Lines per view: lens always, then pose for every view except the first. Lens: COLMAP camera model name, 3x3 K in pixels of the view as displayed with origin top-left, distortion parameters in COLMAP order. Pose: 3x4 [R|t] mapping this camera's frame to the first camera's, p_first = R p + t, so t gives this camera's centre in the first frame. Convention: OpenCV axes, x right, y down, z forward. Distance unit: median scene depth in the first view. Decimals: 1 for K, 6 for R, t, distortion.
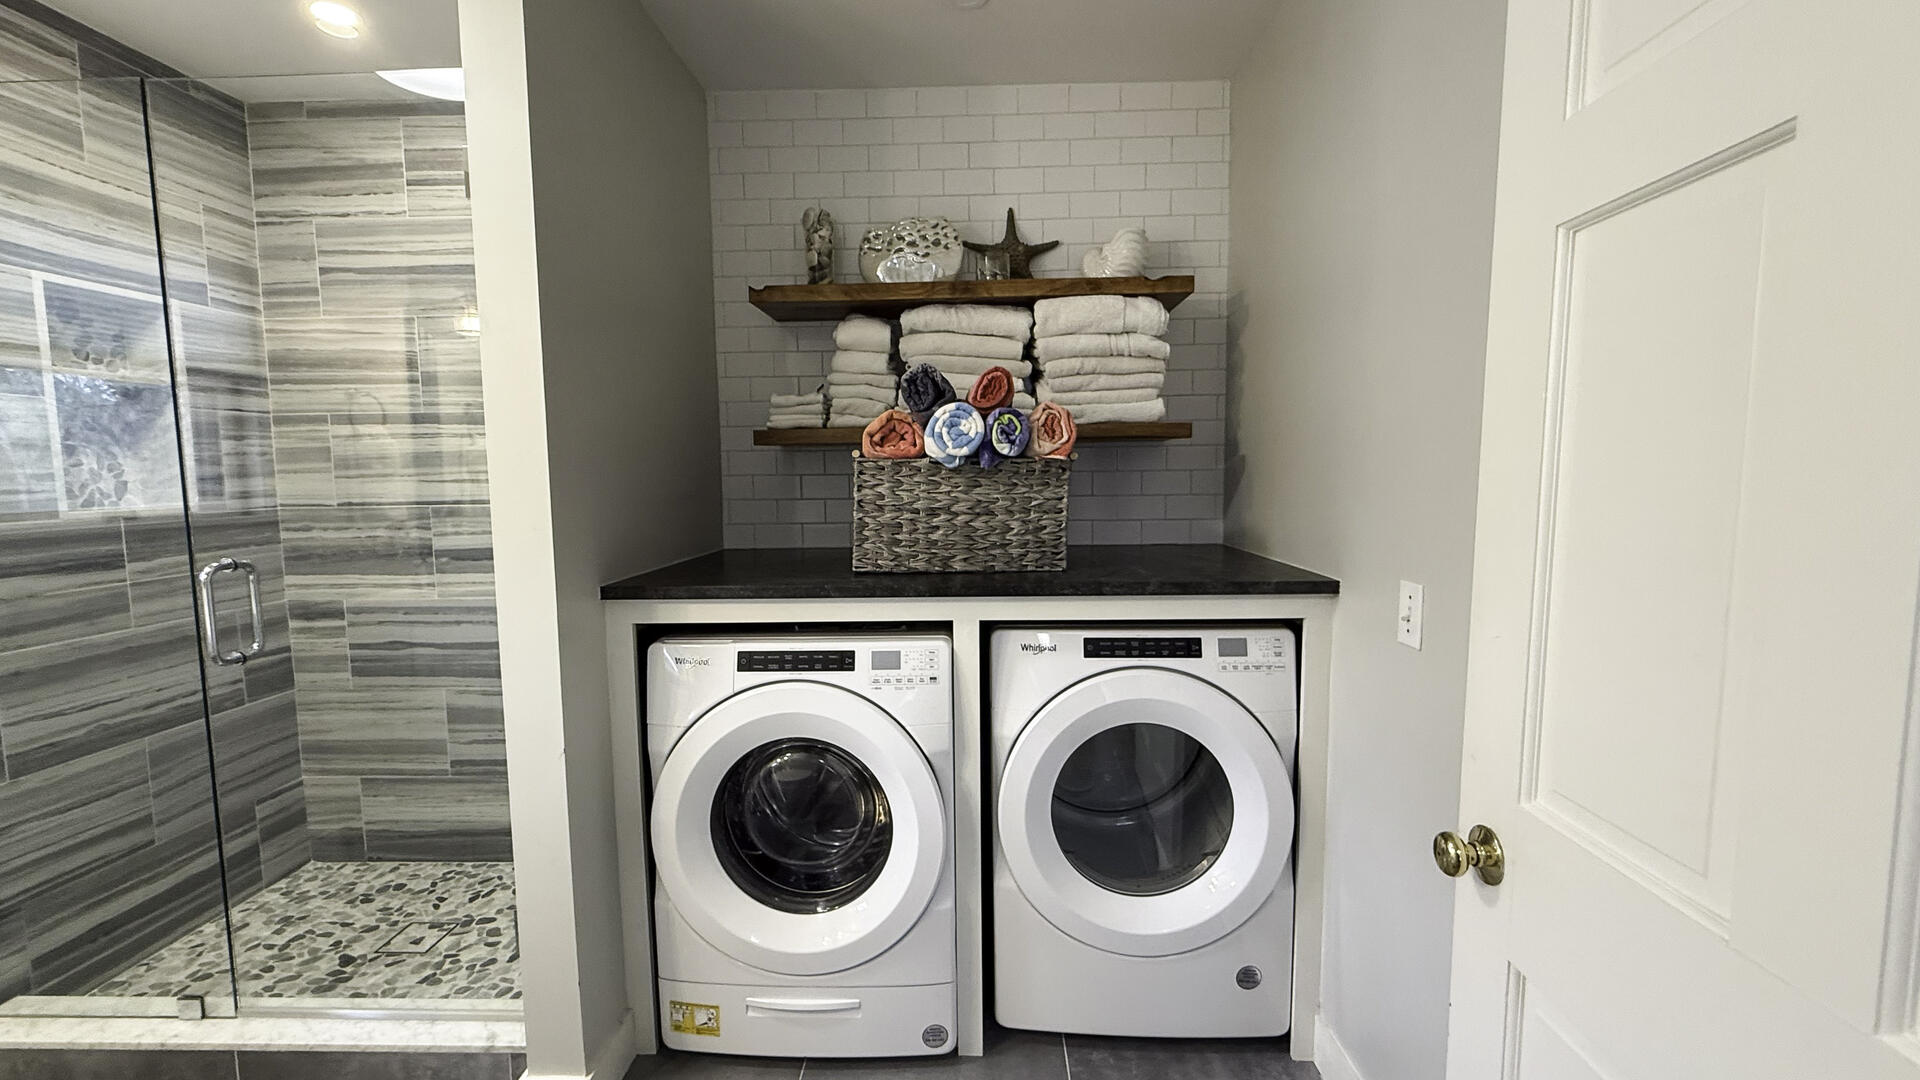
lens RADIAL K [[775.9, 0, 950.0], [0, 775.9, 538.7], [0, 0, 1]] dist [-0.003557, 0.001867]
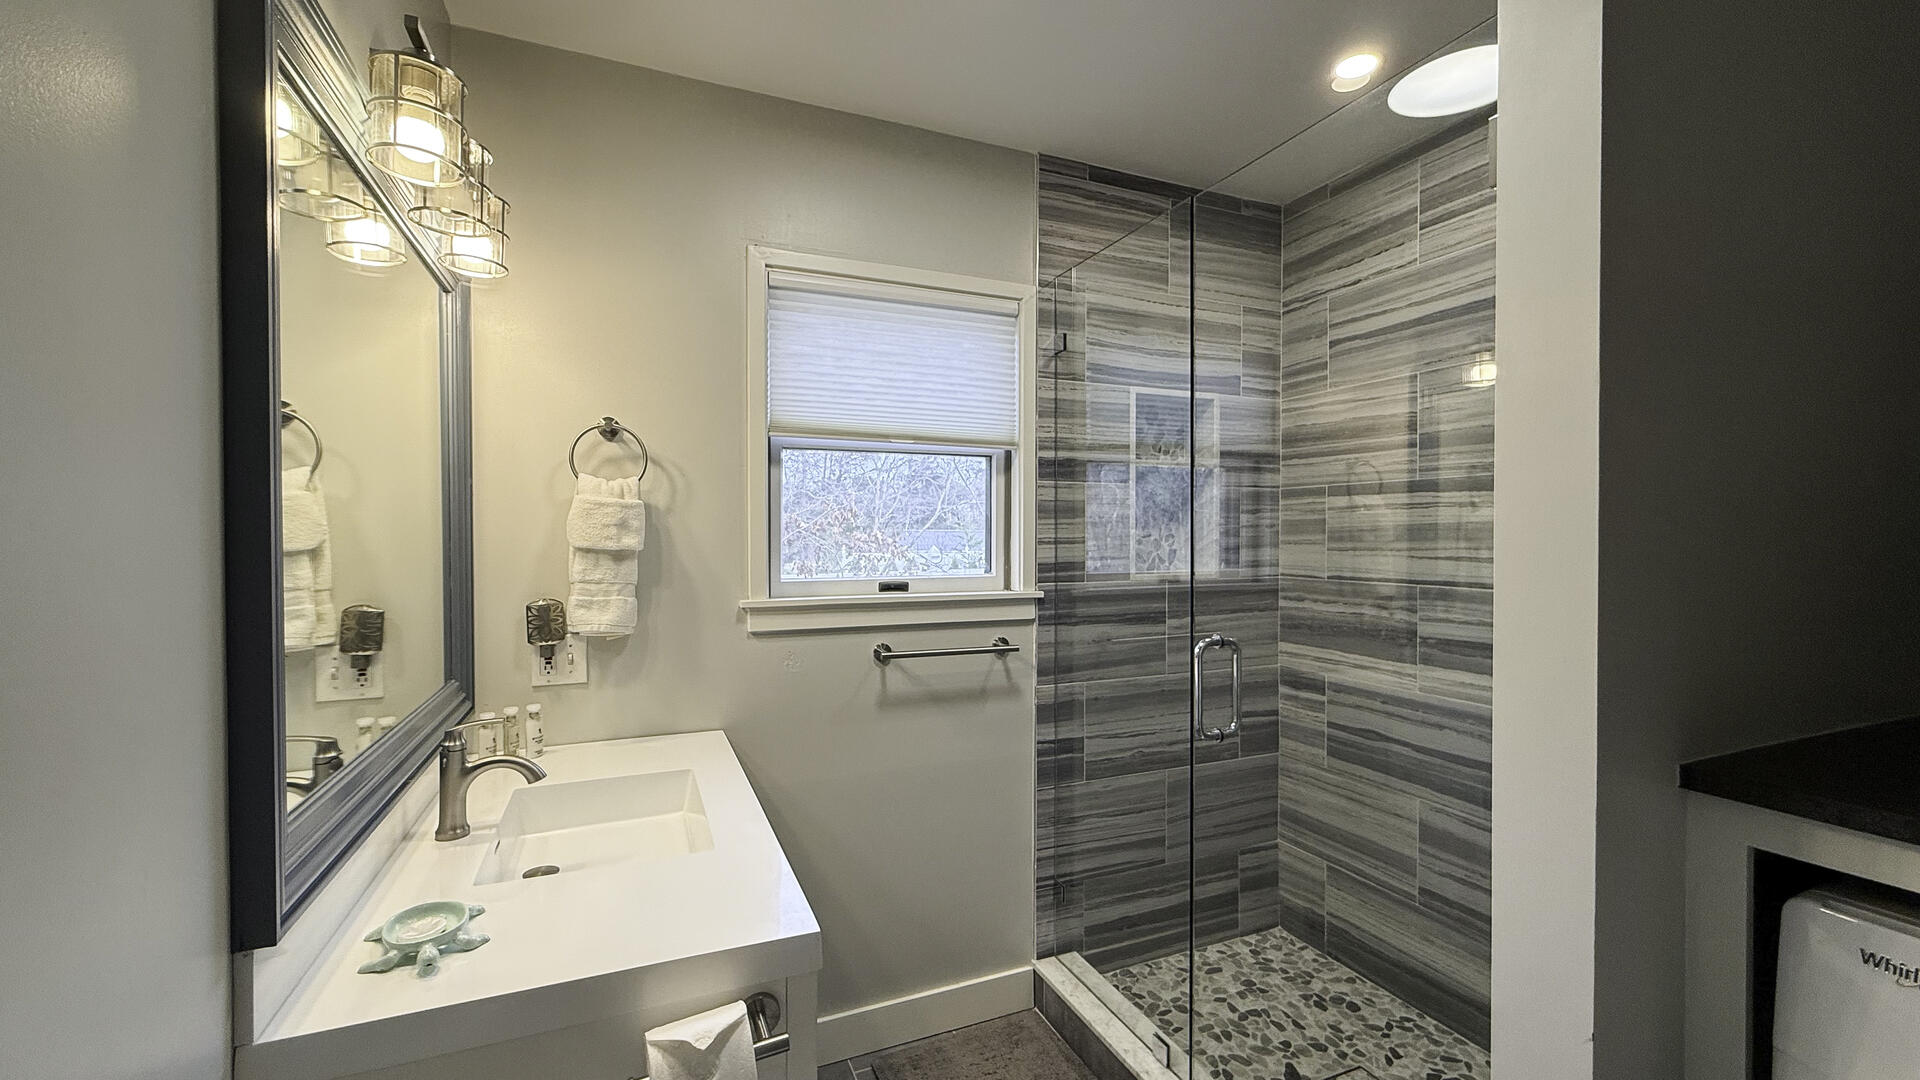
lens RADIAL K [[775.9, 0, 945.6], [0, 775.9, 534.2], [0, 0, 1]] dist [-0.003557, 0.001867]
pose [[0.409174, 0.015460, -0.912326, -0.101824], [-0.091265, 0.995536, -0.024062, -0.033520], [0.907881, 0.093109, 0.408758, 0.166510]]
